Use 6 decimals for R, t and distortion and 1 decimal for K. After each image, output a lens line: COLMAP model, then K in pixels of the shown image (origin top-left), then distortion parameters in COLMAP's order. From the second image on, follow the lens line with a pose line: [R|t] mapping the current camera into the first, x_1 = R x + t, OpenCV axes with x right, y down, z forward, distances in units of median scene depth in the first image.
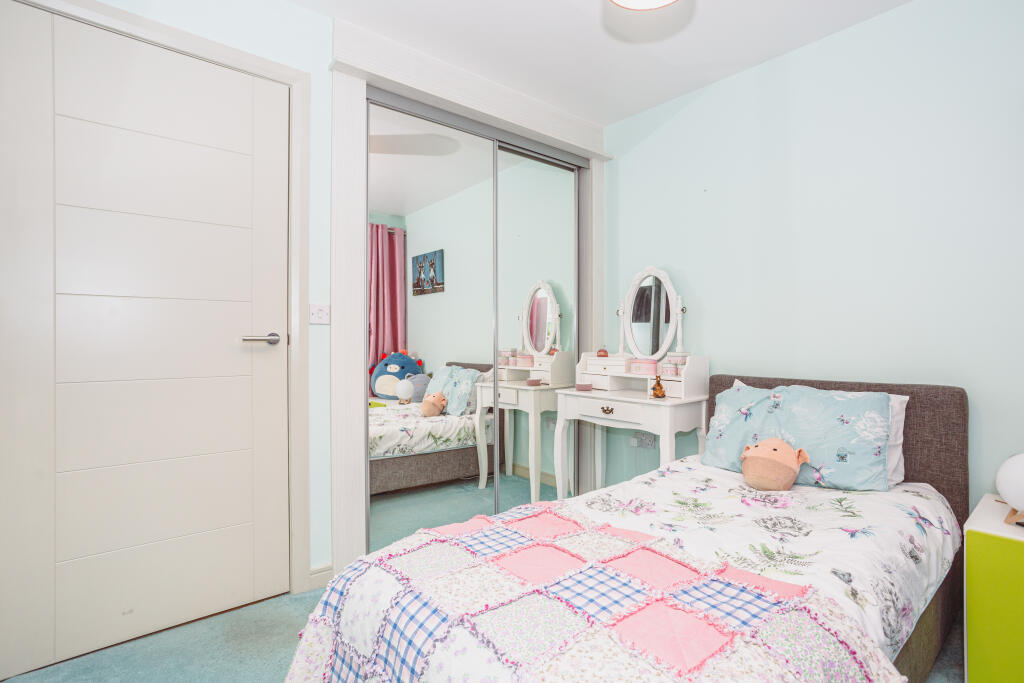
lens RADIAL K [[499.5, 0, 519.6], [0, 499.5, 340.4], [0, 0, 1]] dist [-0.041427, 0.019710]
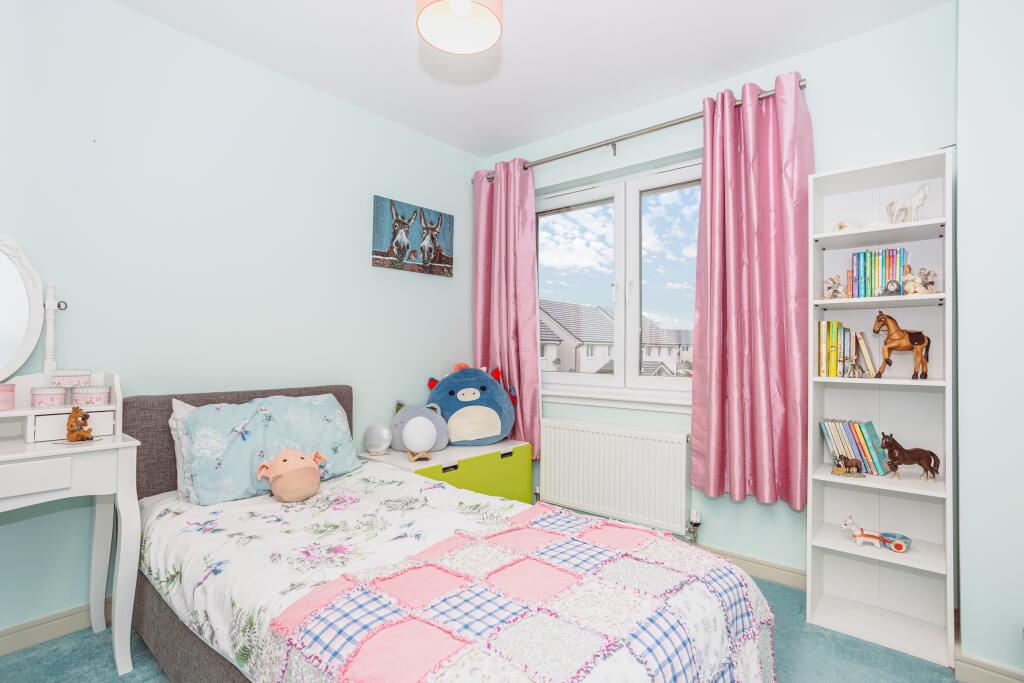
lens RADIAL K [[499.5, 0, 511.2], [0, 499.5, 346.4], [0, 0, 1]] dist [-0.041427, 0.019710]
pose [[-0.160903, 0.005642, 0.986954, -0.604189], [-0.006310, 0.999957, -0.006745, -0.009188], [-0.986950, -0.007313, -0.160860, 0.769017]]
